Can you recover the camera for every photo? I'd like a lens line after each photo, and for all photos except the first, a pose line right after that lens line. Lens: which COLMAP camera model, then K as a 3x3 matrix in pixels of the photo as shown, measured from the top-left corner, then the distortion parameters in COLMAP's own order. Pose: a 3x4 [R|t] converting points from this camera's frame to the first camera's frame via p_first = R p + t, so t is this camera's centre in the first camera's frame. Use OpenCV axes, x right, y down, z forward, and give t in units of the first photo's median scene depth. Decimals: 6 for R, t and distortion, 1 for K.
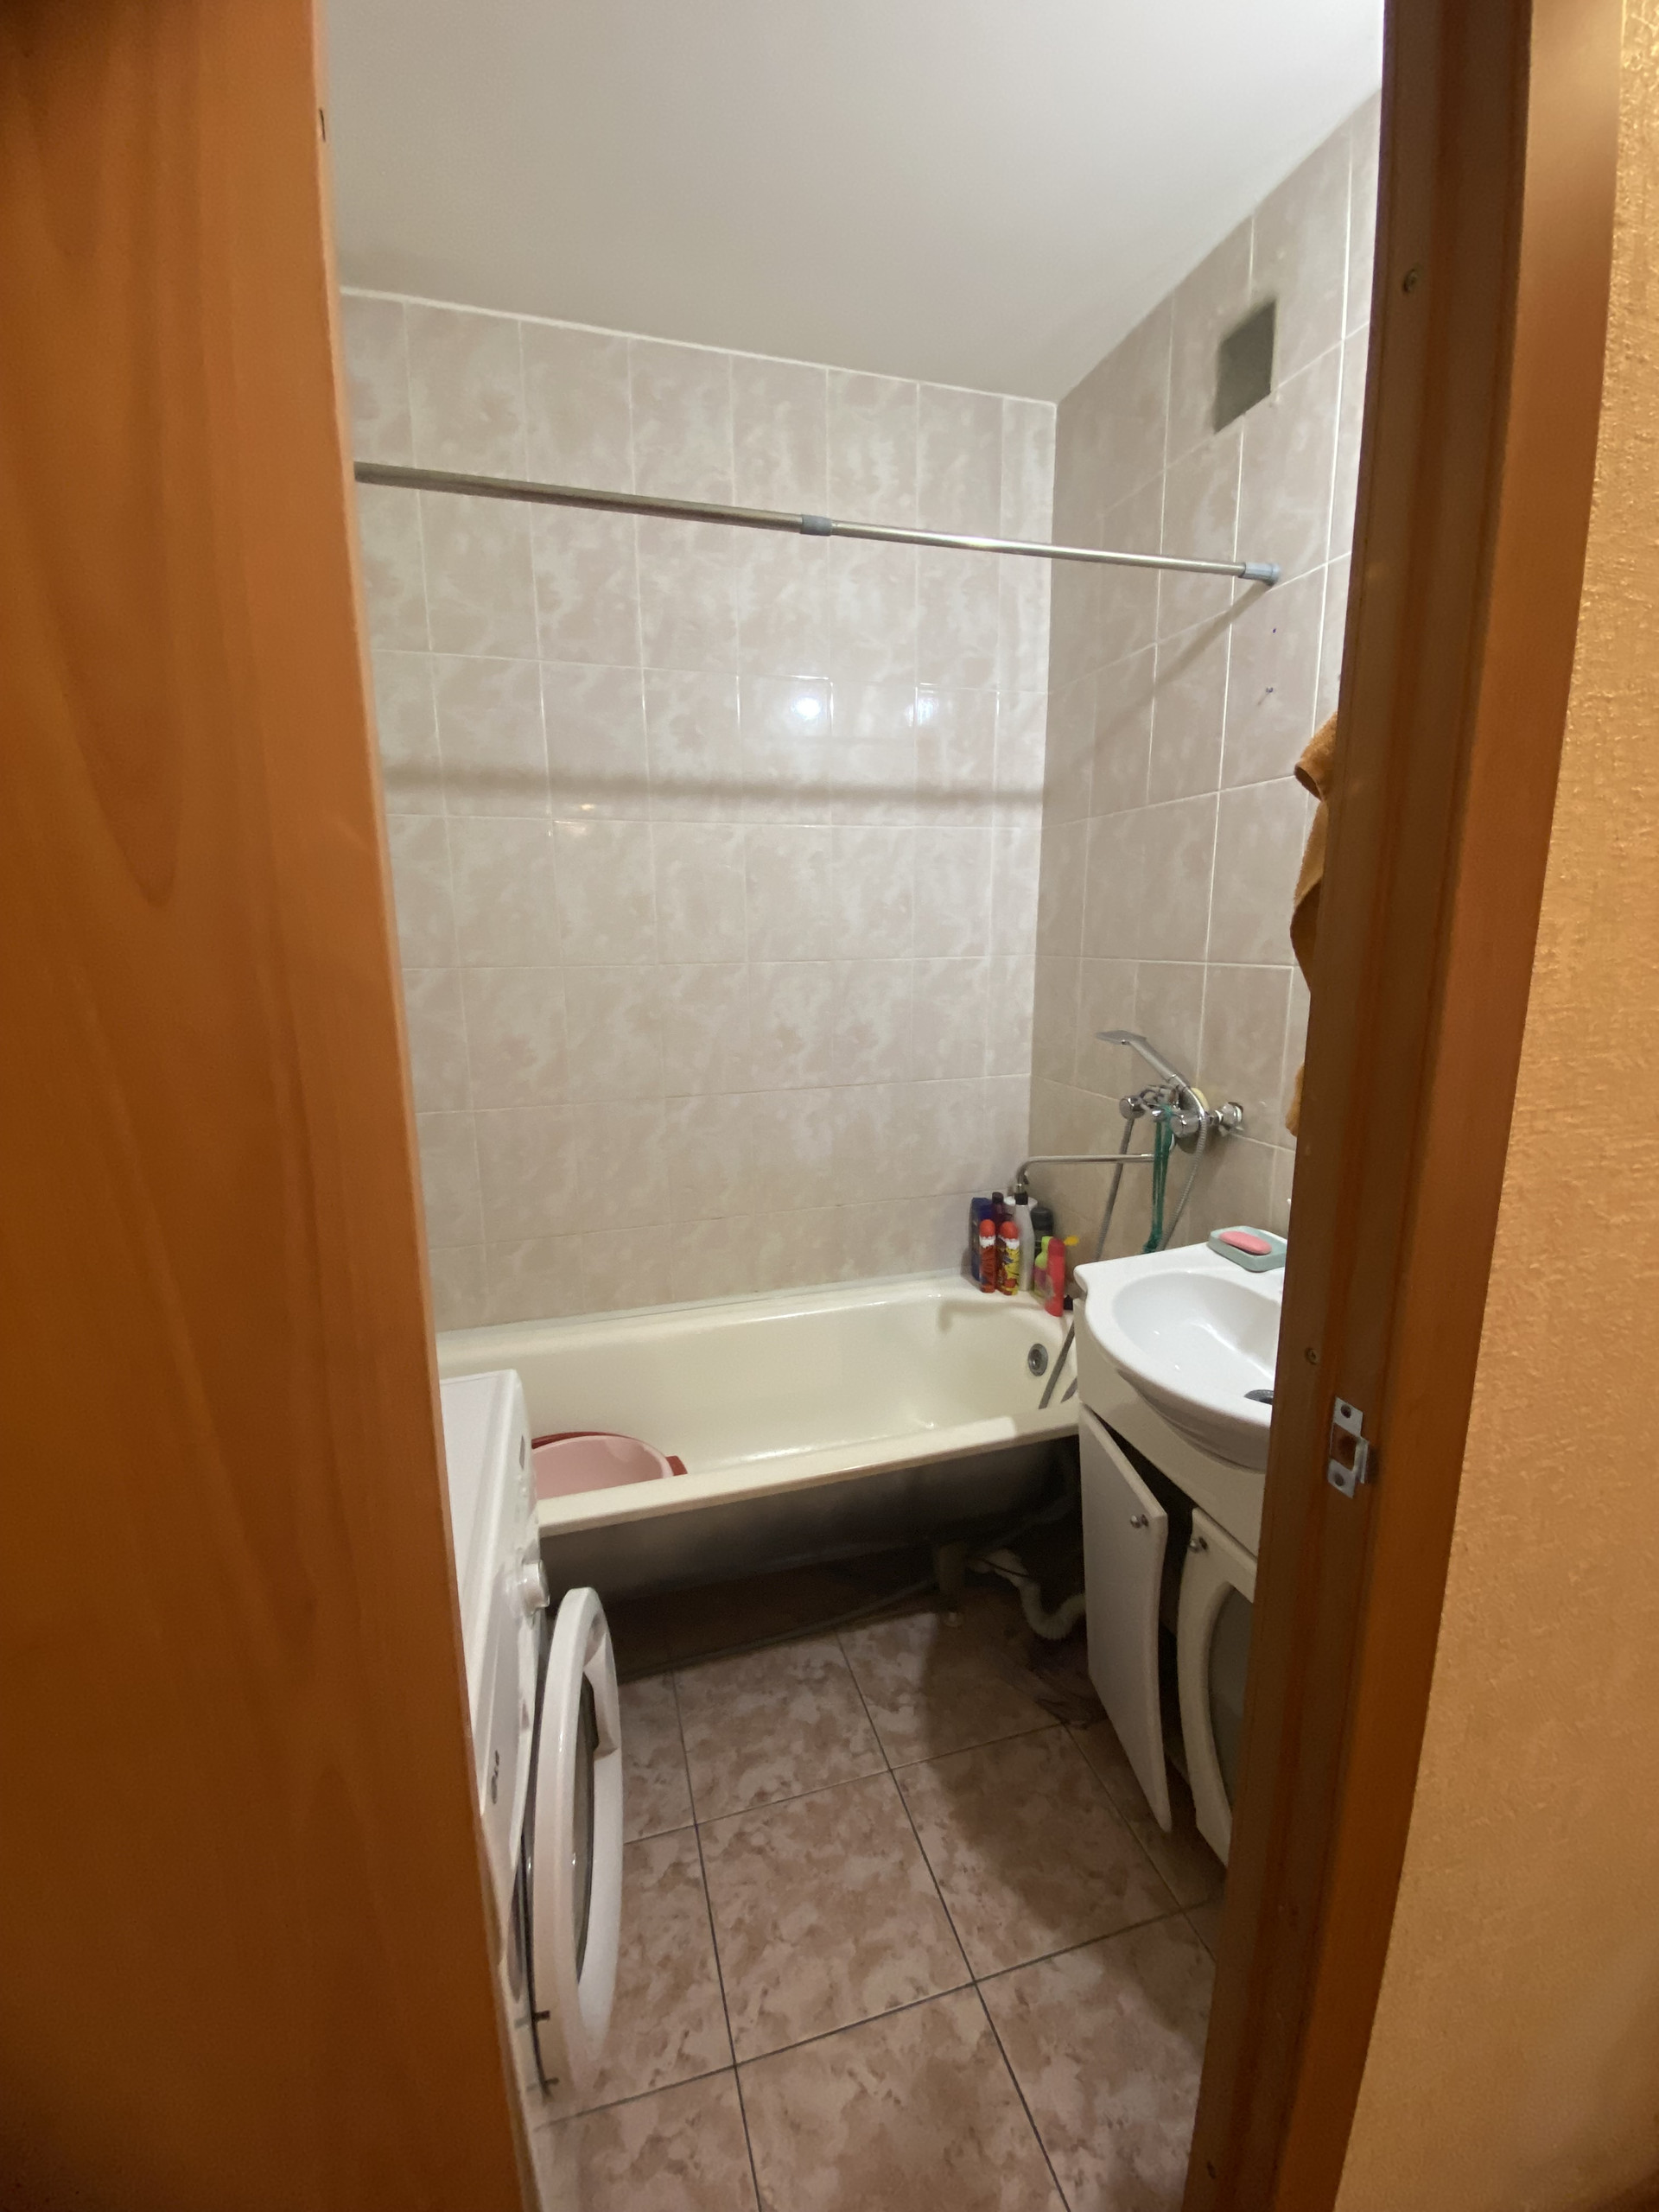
lens RADIAL K [[903.5, 0, 819.8], [0, 903.5, 1105.4], [0, 0, 1]] dist [0.035894, -0.025385]
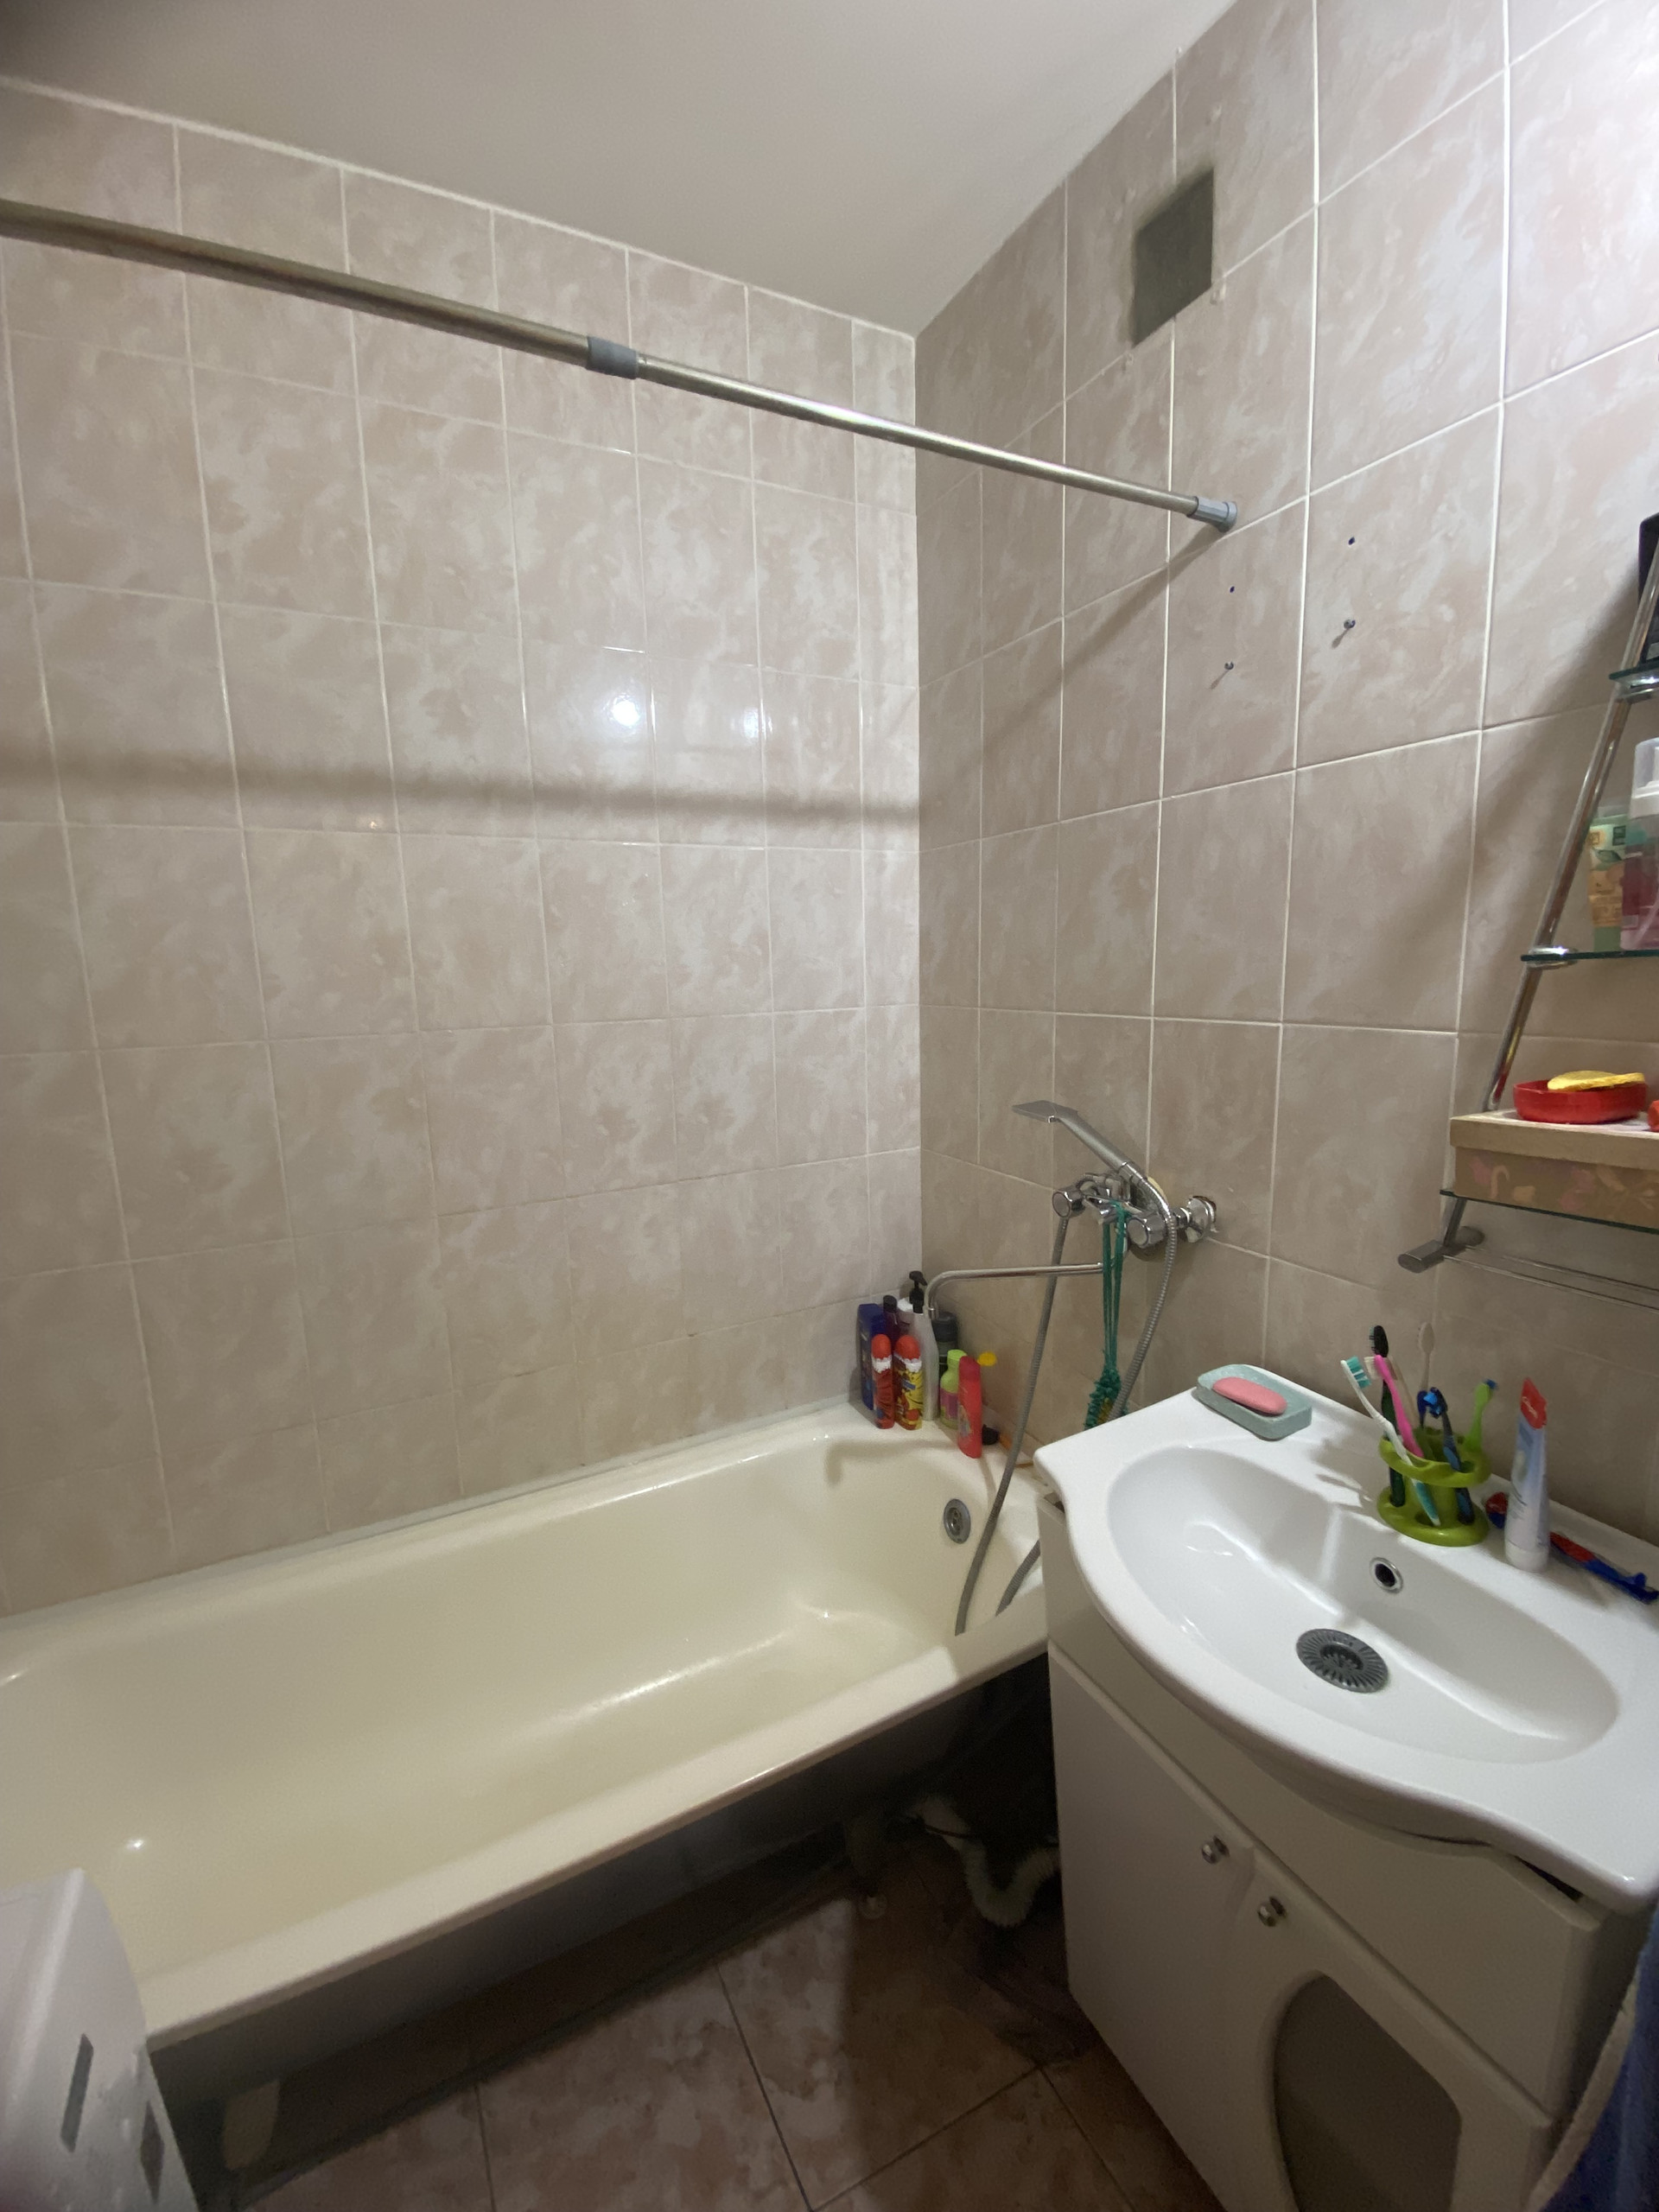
lens RADIAL K [[893.4, 0, 824.1], [0, 893.4, 1102.4], [0, 0, 1]] dist [0.028999, -0.025349]
pose [[0.982800, -0.044221, 0.179303, 0.004940], [0.050925, 0.998158, -0.032959, -0.066863], [-0.177515, 0.041523, 0.983242, 0.271998]]
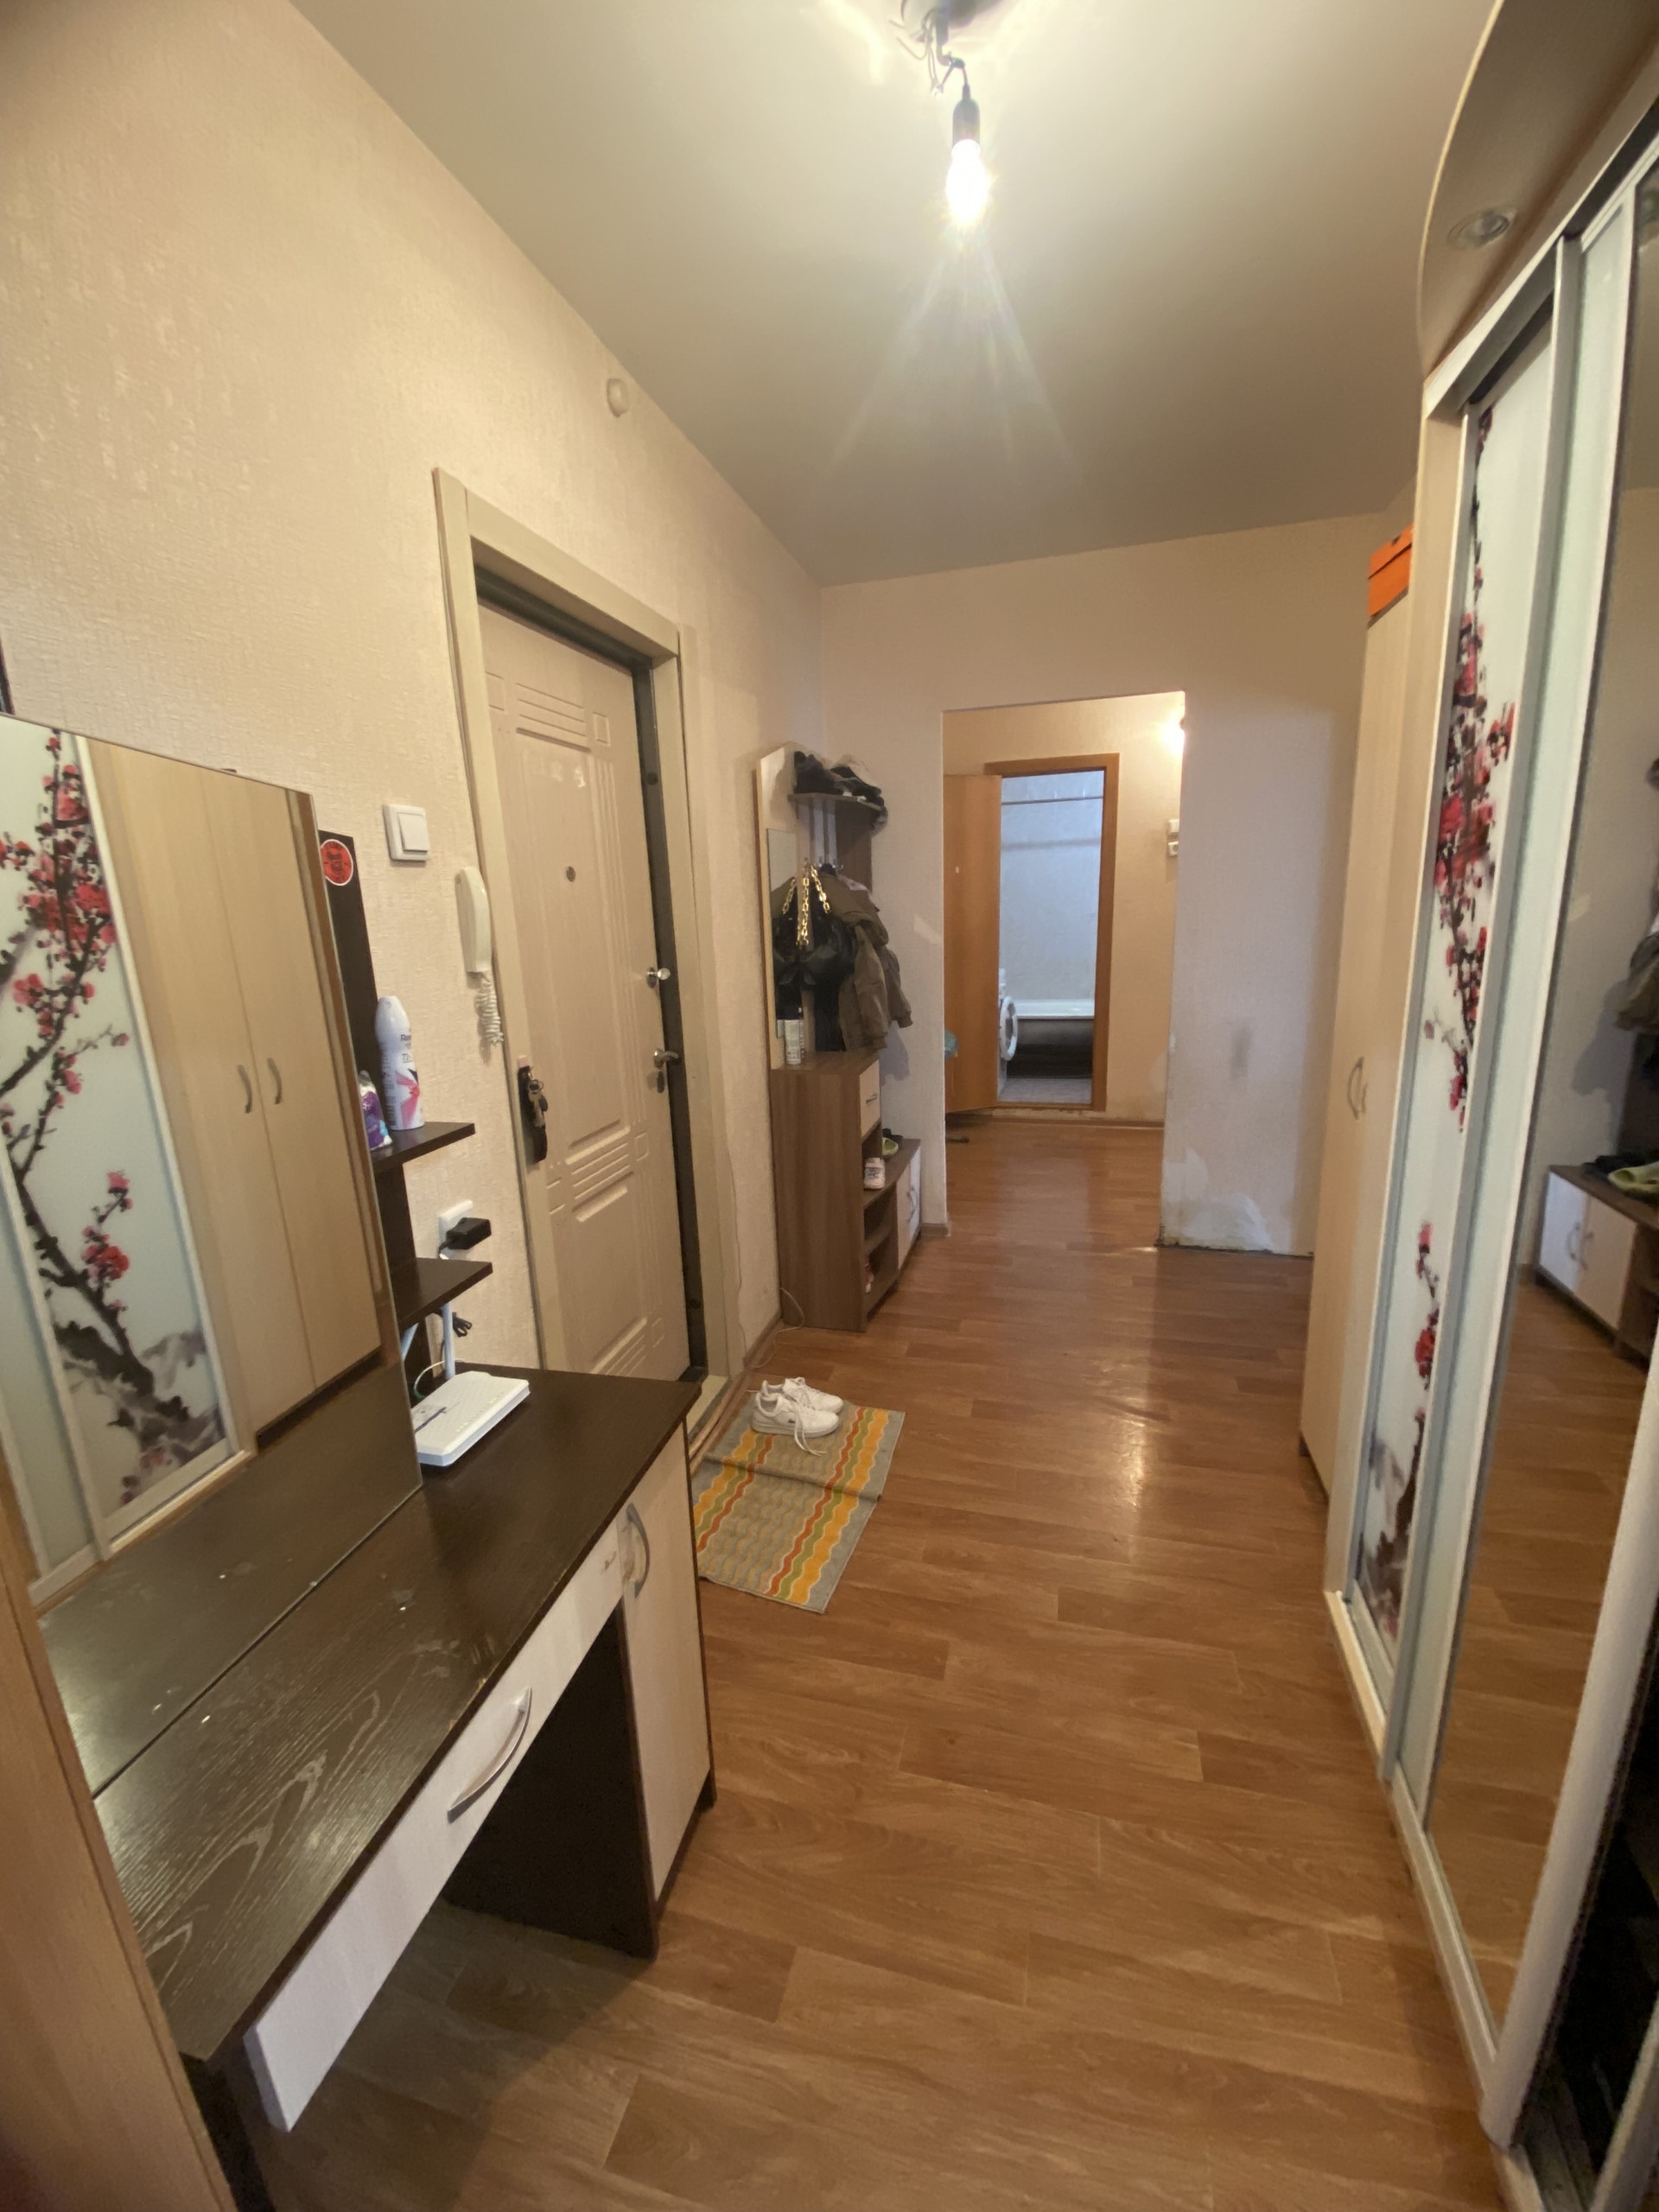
lens RADIAL K [[903.5, 0, 819.8], [0, 903.5, 1105.4], [0, 0, 1]] dist [0.035894, -0.025385]
pose [[0.852545, 0.094432, -0.514053, 1.031728], [-0.067246, 0.995186, 0.071291, 0.513092], [0.518310, -0.026211, 0.854791, -2.748389]]
